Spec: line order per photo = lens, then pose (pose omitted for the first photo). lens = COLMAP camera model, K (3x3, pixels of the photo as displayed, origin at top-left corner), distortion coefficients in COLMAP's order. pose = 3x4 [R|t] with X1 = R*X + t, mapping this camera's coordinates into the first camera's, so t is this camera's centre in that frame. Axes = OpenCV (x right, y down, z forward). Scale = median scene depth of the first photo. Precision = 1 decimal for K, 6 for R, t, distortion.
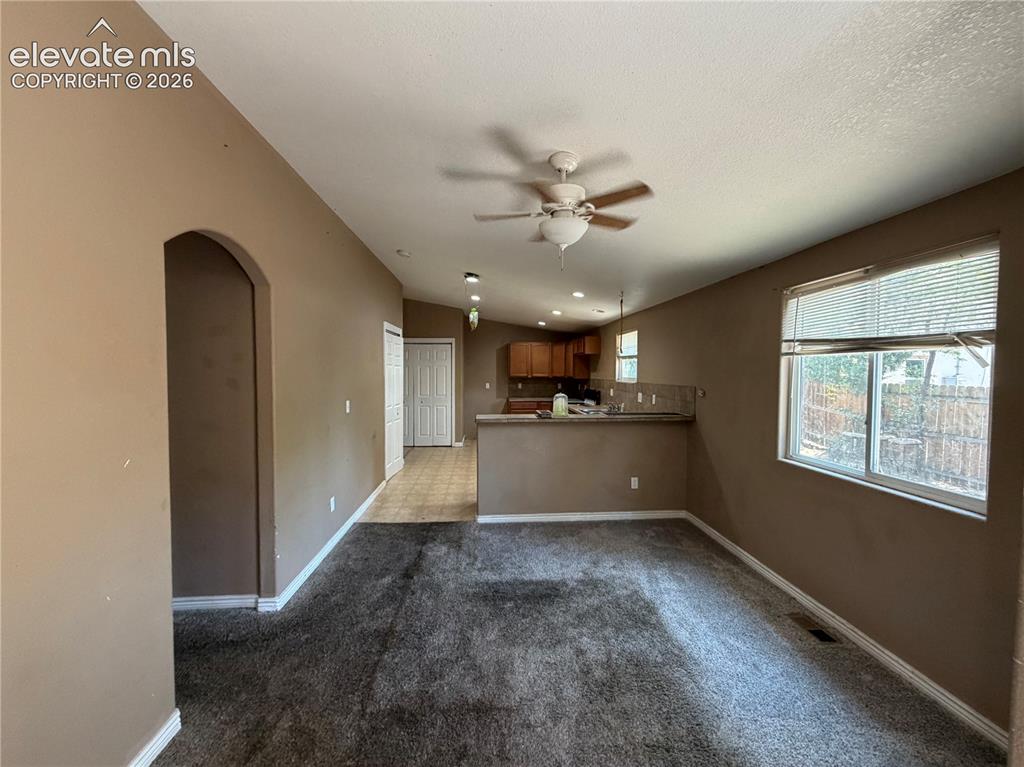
lens RADIAL K [[409.3, 0, 509.3], [0, 409.3, 384.5], [0, 0, 1]] dist [0.000878, 0.000076]
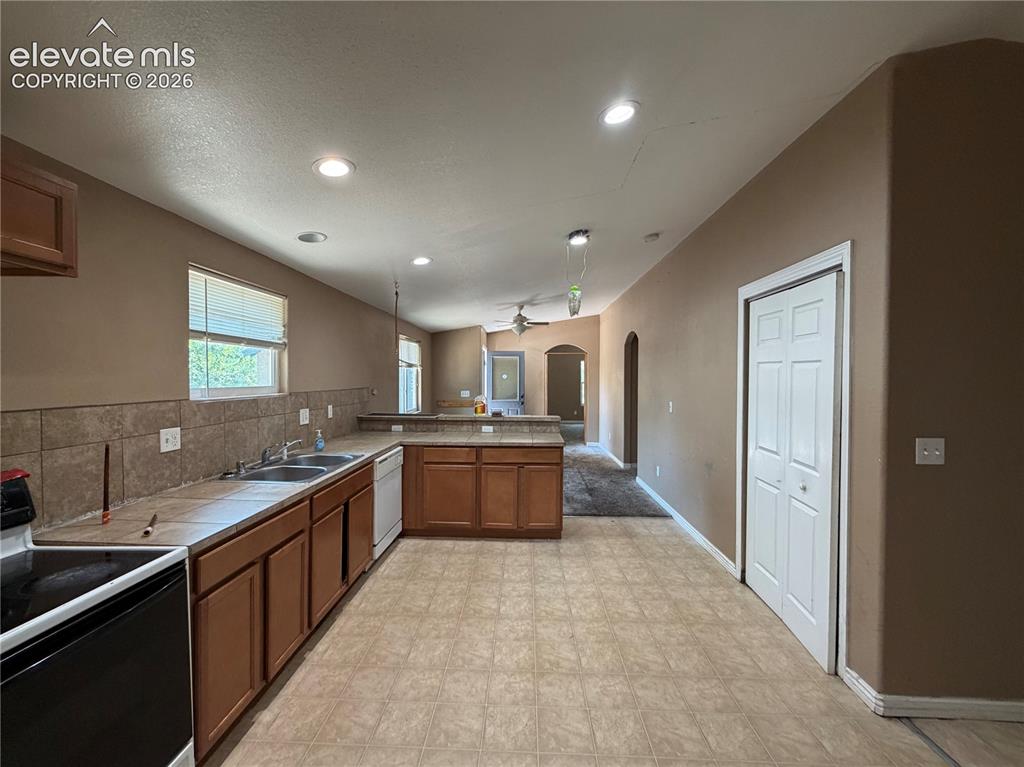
lens RADIAL K [[409.3, 0, 509.3], [0, 409.3, 384.5], [0, 0, 1]] dist [0.000878, 0.000076]
pose [[-0.993977, -0.009976, 0.109135, -0.040937], [-0.004298, 0.998630, 0.052145, -0.041356], [-0.109506, 0.051362, -0.992658, 1.334246]]
